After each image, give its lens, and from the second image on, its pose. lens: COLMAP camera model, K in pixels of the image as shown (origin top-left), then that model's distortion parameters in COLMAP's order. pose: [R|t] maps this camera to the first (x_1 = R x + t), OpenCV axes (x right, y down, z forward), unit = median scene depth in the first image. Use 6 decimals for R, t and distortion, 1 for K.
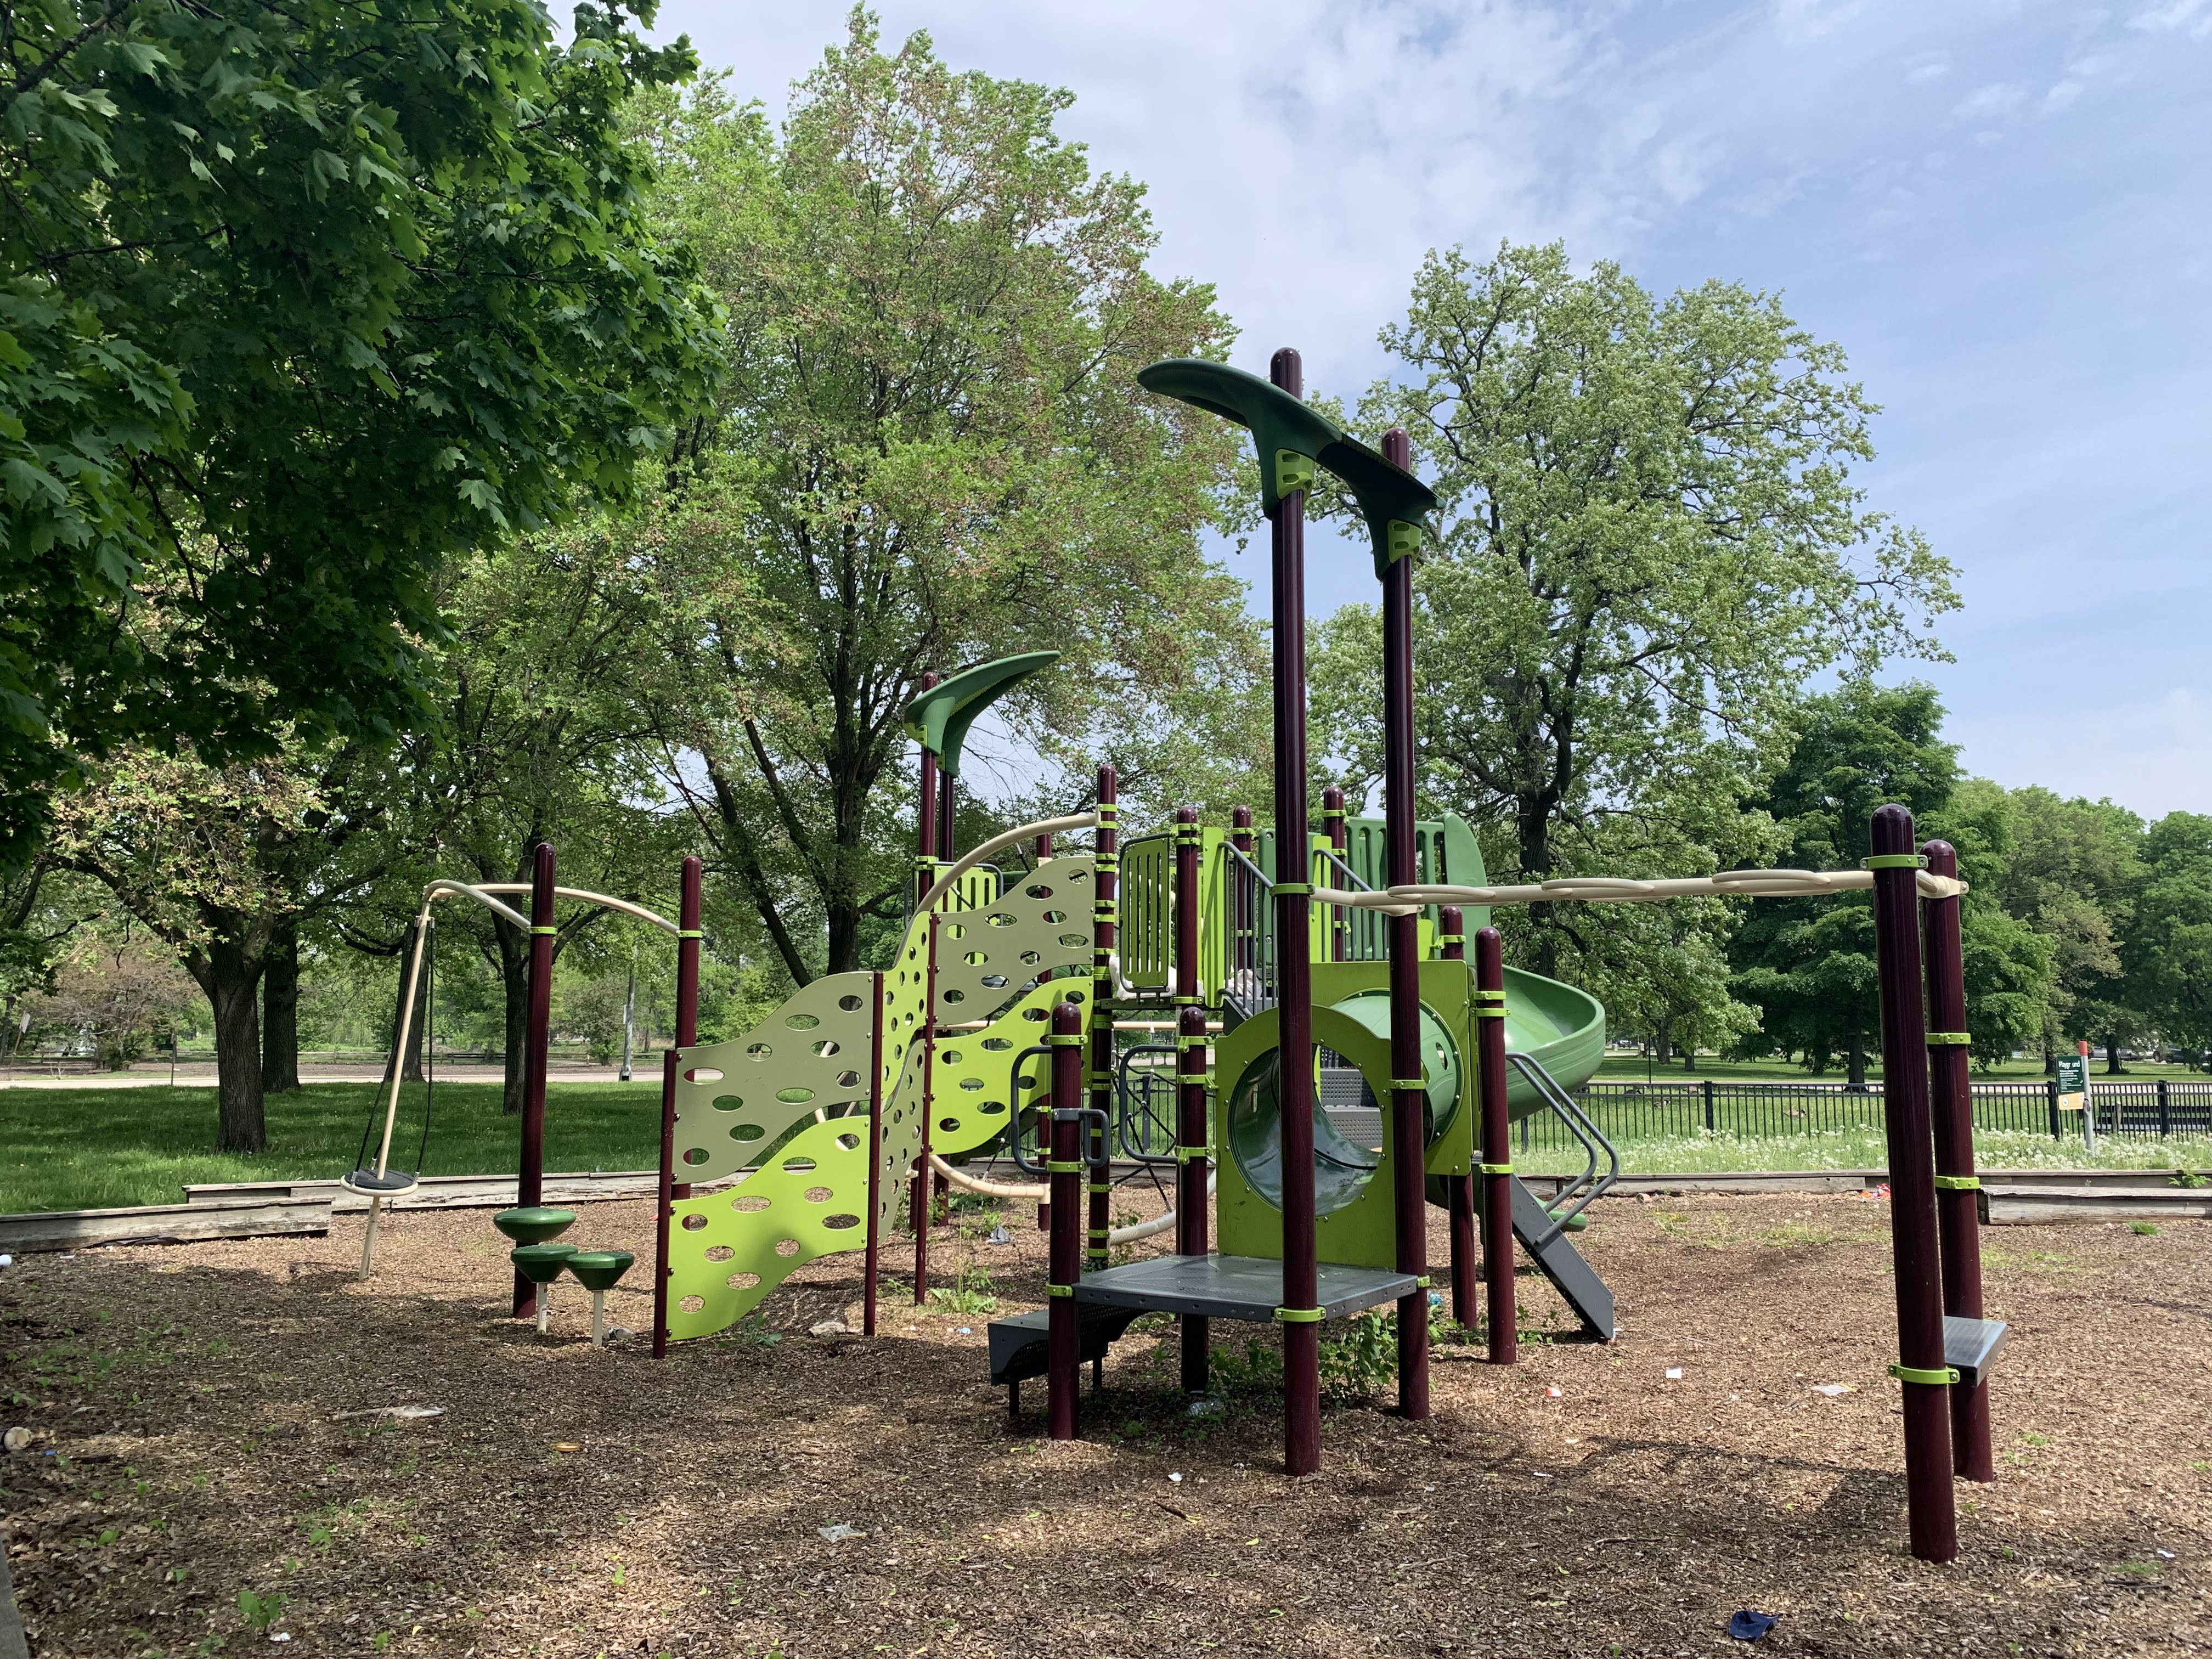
lens RADIAL K [[1674.5, 0, 1106.0], [0, 1674.5, 829.5], [0, 0, 1]] dist [0.006865, -0.003258]
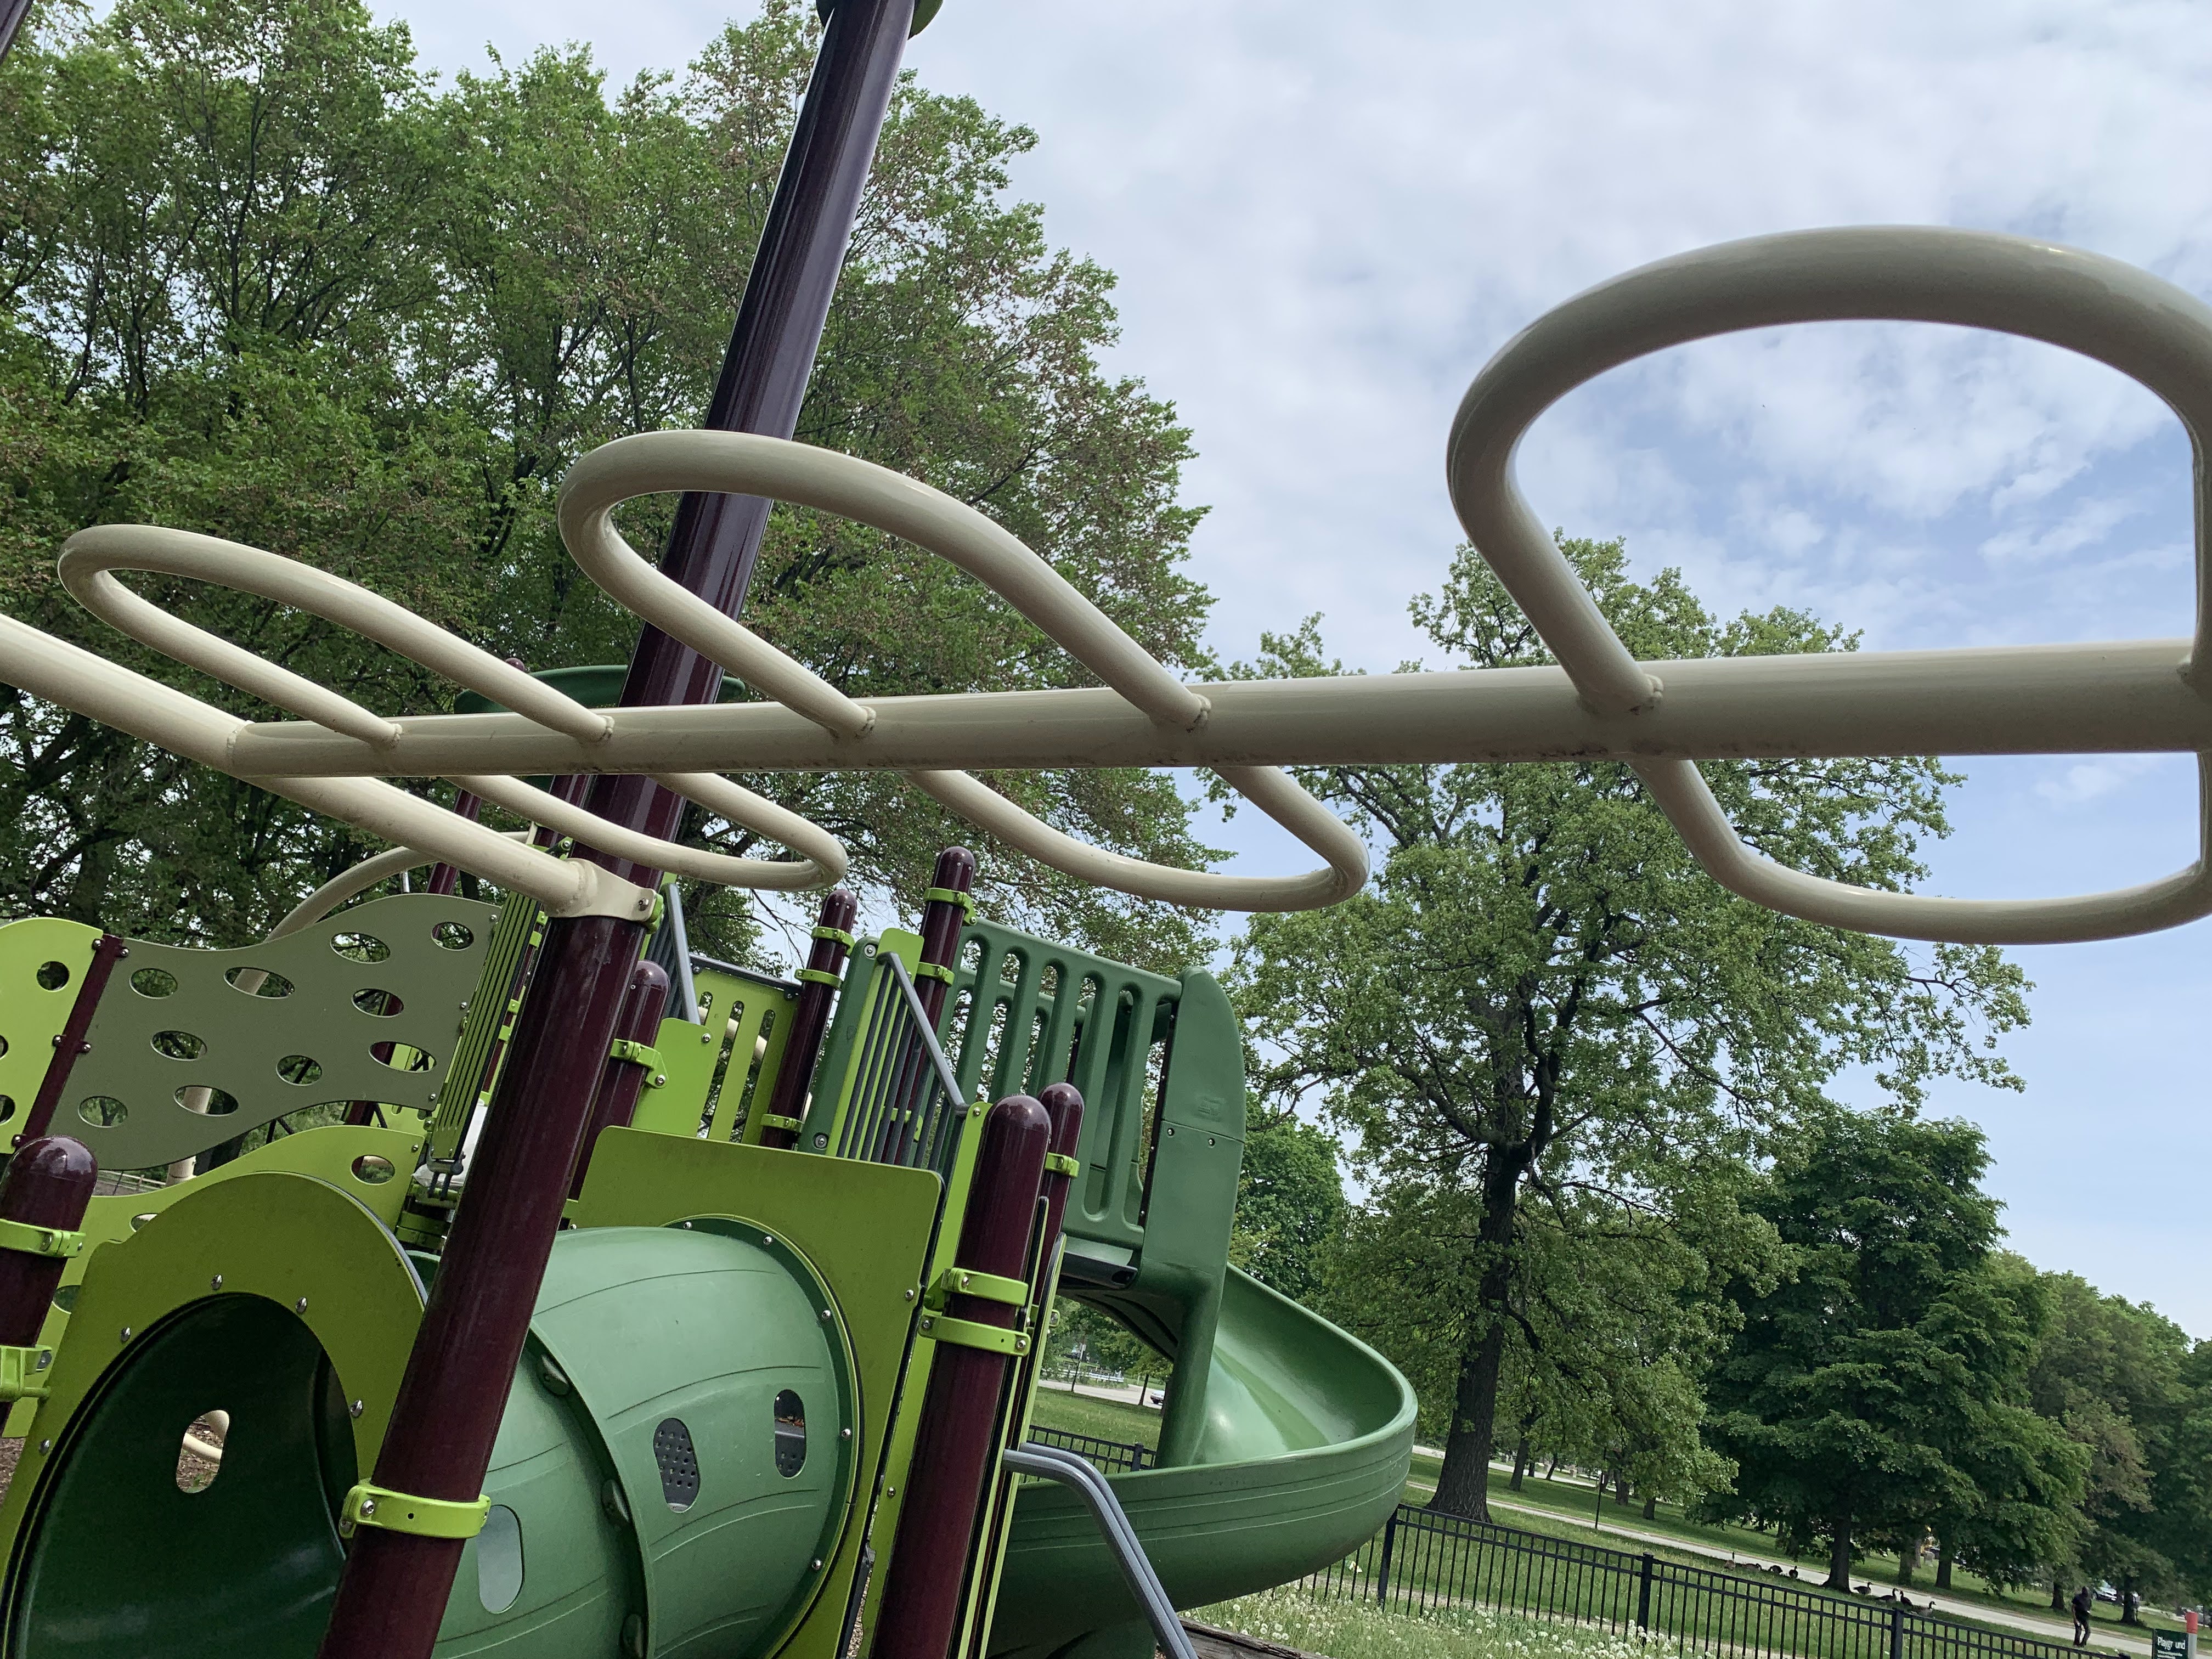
lens RADIAL K [[1674.0, 0, 1027.1], [0, 1674.0, 773.4], [0, 0, 1]] dist [-0.005101, -0.011334]
pose [[0.978047, 0.193970, -0.076153, 0.045346], [-0.205297, 0.959578, -0.192518, 0.010912], [0.035732, 0.203926, 0.978334, 0.114701]]
